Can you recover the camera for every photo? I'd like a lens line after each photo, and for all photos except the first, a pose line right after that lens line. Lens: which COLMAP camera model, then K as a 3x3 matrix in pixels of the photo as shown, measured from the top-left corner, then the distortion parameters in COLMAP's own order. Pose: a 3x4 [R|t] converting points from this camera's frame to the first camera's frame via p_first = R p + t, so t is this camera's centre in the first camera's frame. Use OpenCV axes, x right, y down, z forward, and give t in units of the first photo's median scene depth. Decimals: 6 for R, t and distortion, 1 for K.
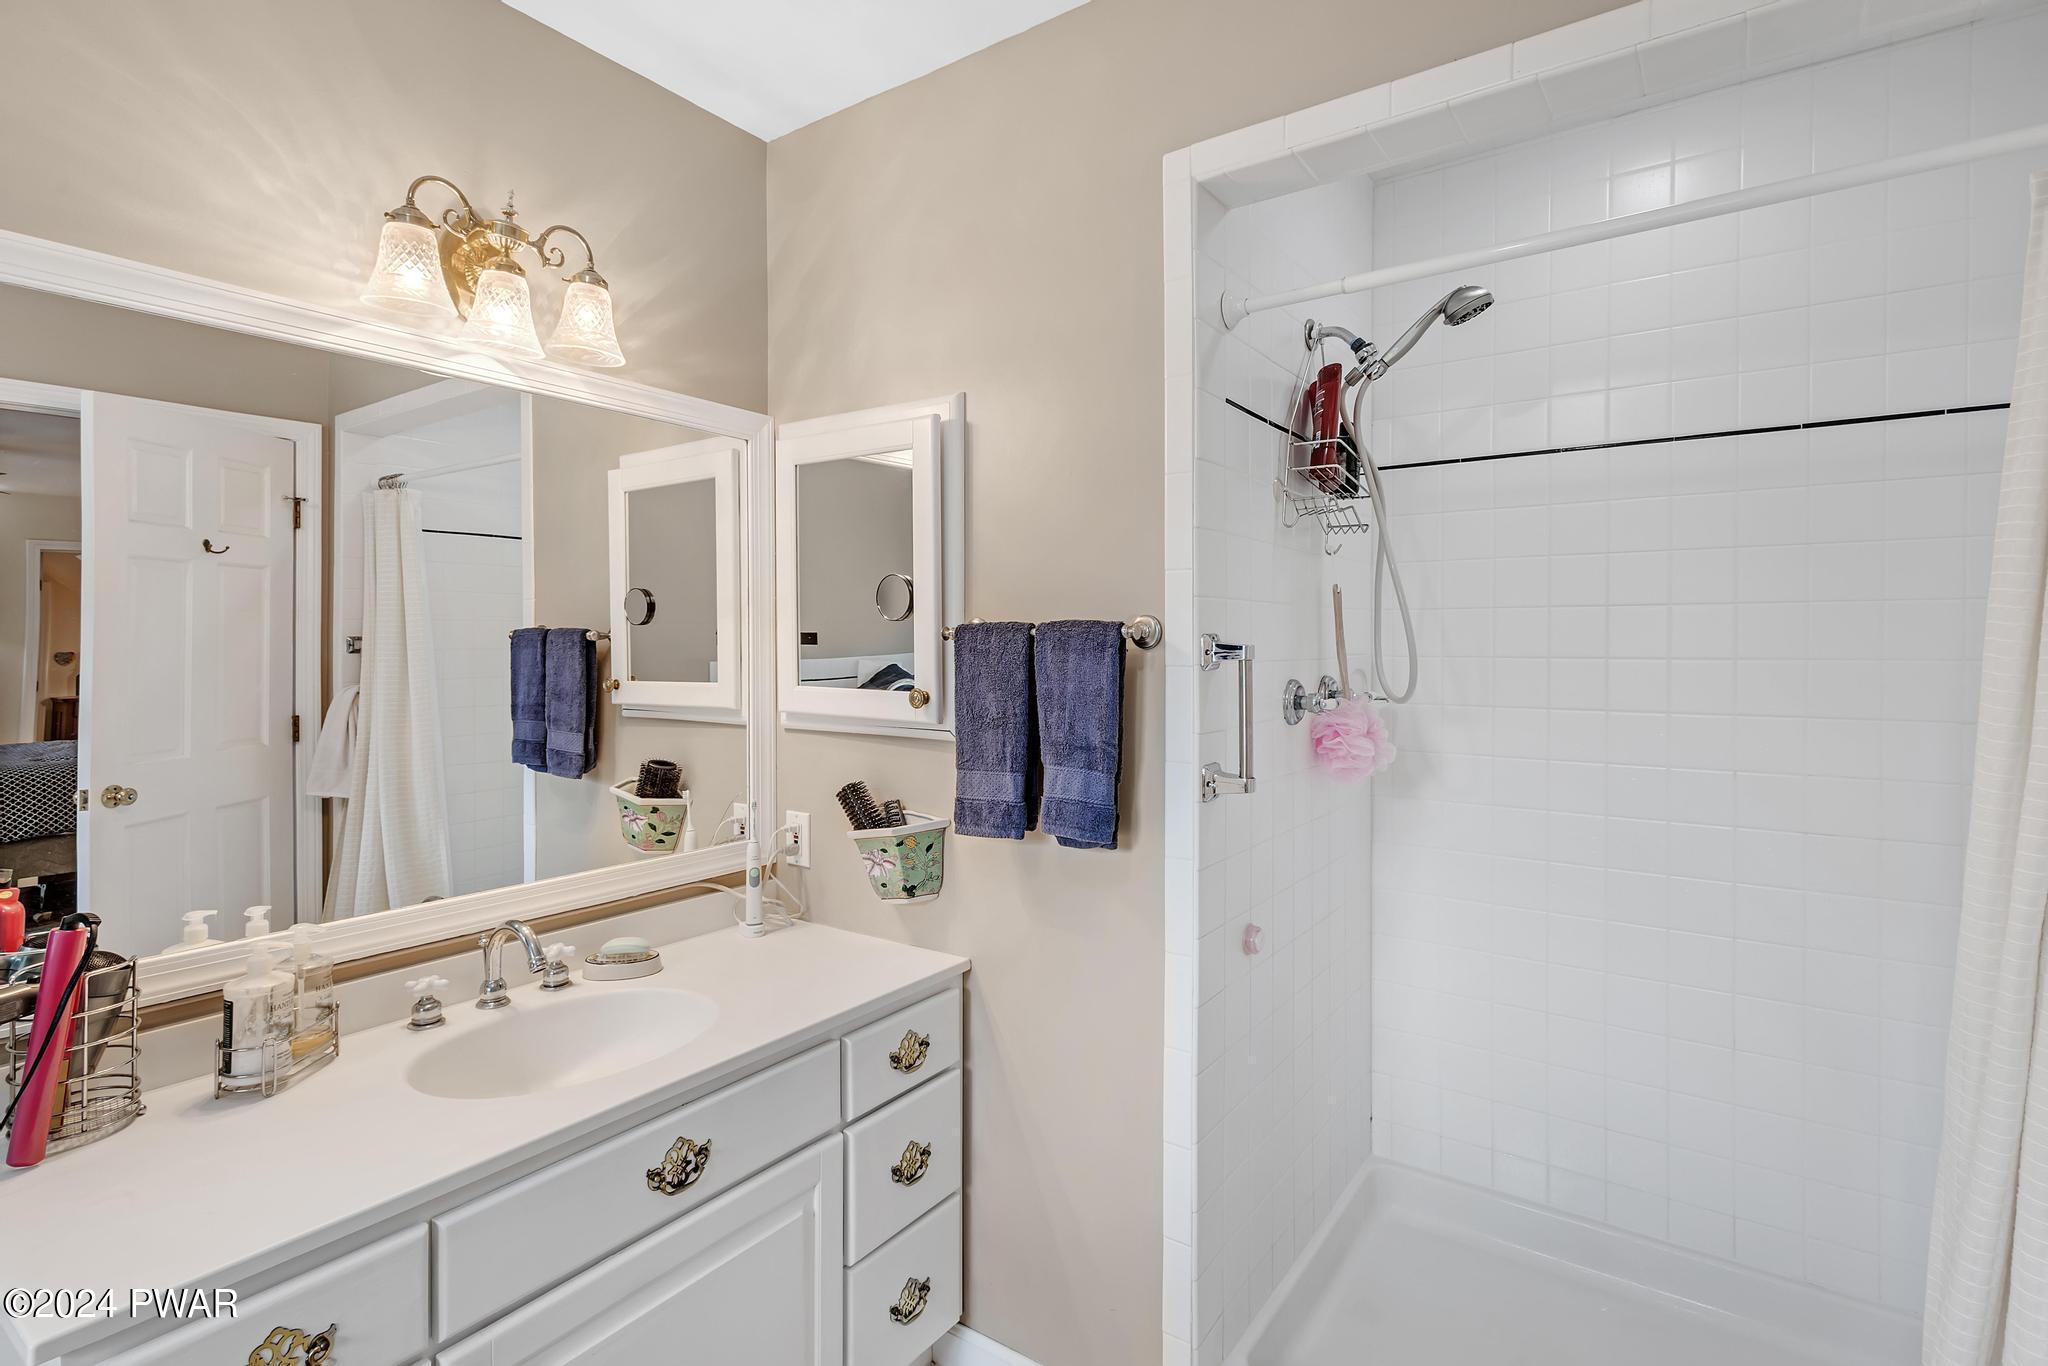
lens RADIAL K [[999.6, 0, 1026.6], [0, 999.6, 637.1], [0, 0, 1]] dist [0.012474, 0.000065]
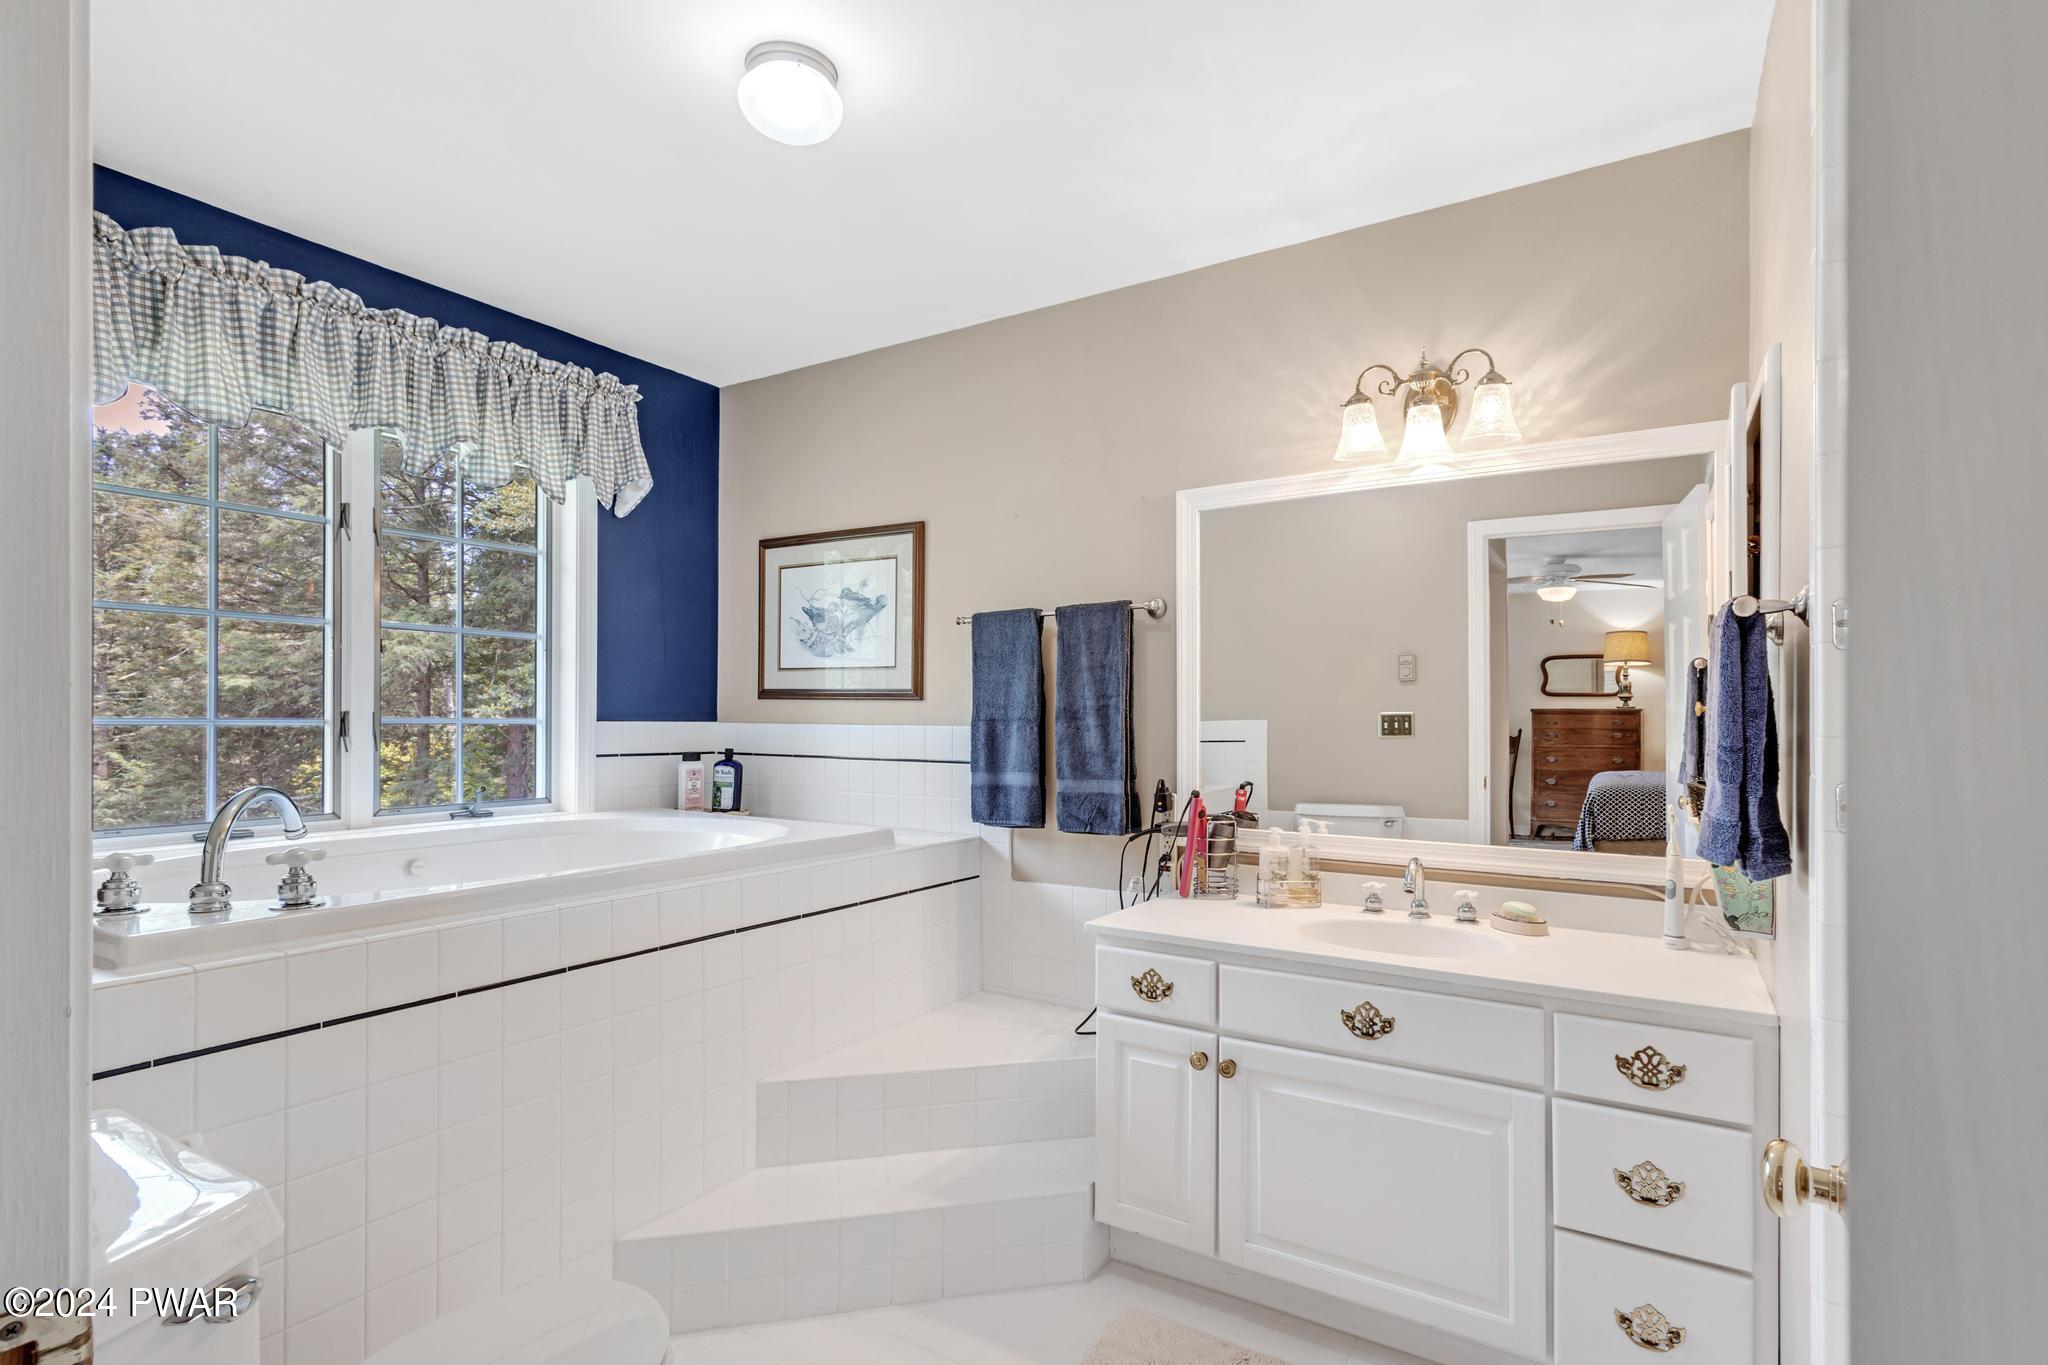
lens RADIAL K [[956.4, 0, 1048.4], [0, 956.4, 699.1], [0, 0, 1]] dist [0.001840, 0.000183]
pose [[0.063265, -0.021525, -0.997765, 0.836959], [-0.002265, 0.999762, -0.021712, 0.090586], [0.997994, 0.003633, 0.063201, 0.402703]]
